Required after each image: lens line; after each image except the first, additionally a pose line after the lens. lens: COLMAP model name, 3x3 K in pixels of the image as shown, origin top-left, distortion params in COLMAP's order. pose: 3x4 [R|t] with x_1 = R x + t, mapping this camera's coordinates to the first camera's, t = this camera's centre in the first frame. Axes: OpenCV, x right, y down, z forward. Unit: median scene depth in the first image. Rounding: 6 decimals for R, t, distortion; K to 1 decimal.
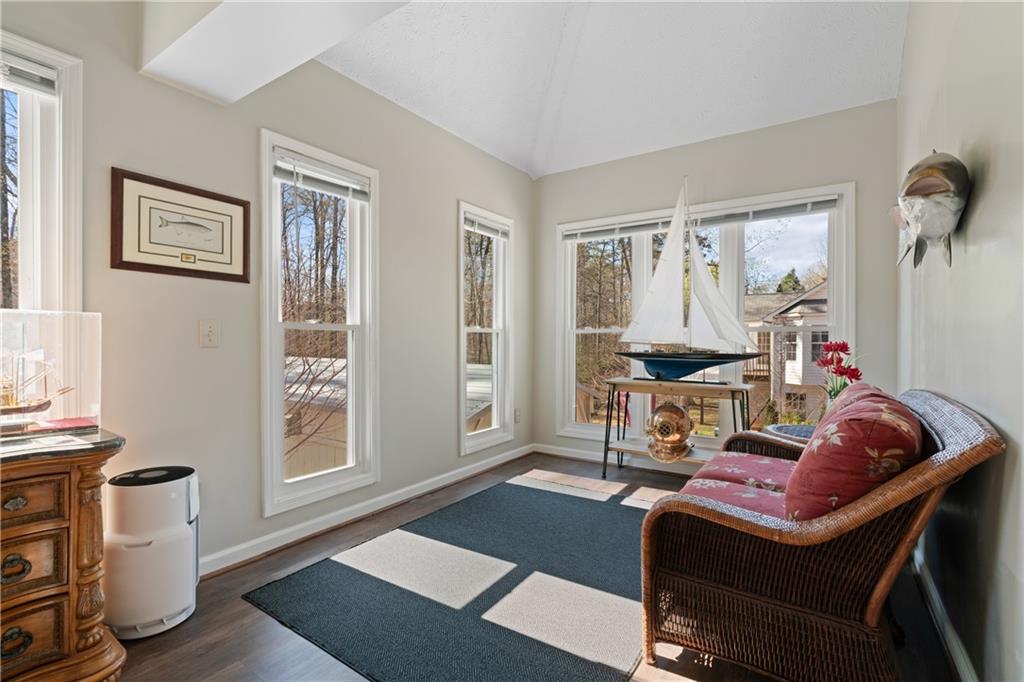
lens RADIAL K [[467.5, 0, 513.2], [0, 467.5, 344.1], [0, 0, 1]] dist [-0.001992, 0.000072]
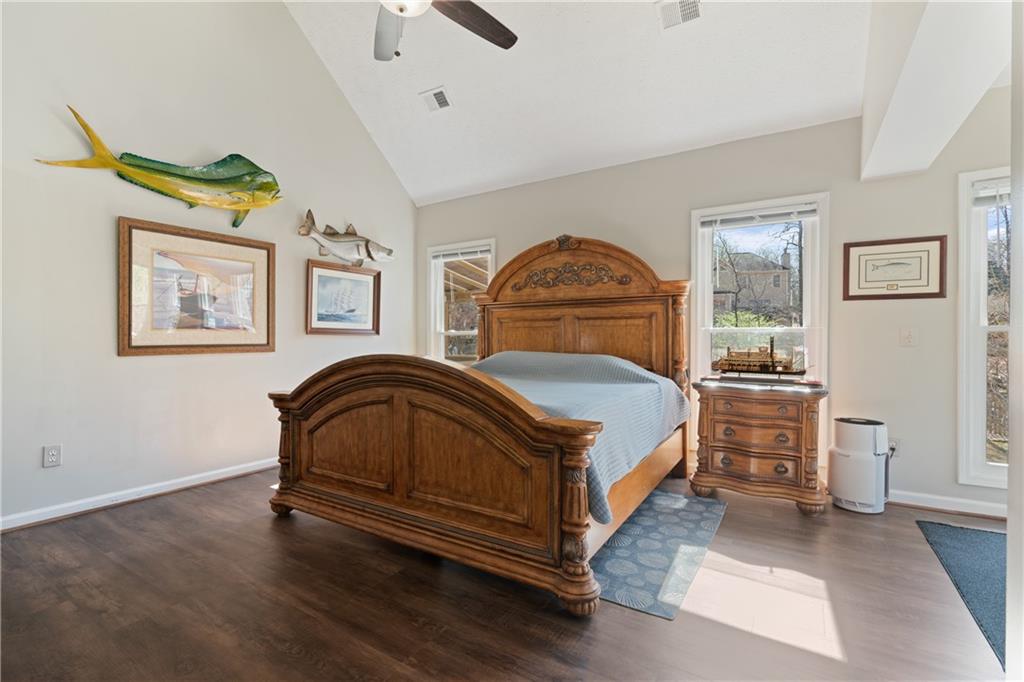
lens RADIAL K [[467.5, 0, 512.2], [0, 467.5, 341.0], [0, 0, 1]] dist [-0.001992, 0.000072]
pose [[0.037461, 0.003062, -0.999293, 0.823852], [-0.009271, 0.999953, 0.002717, -0.002444], [0.999255, 0.009162, 0.037487, -0.304456]]
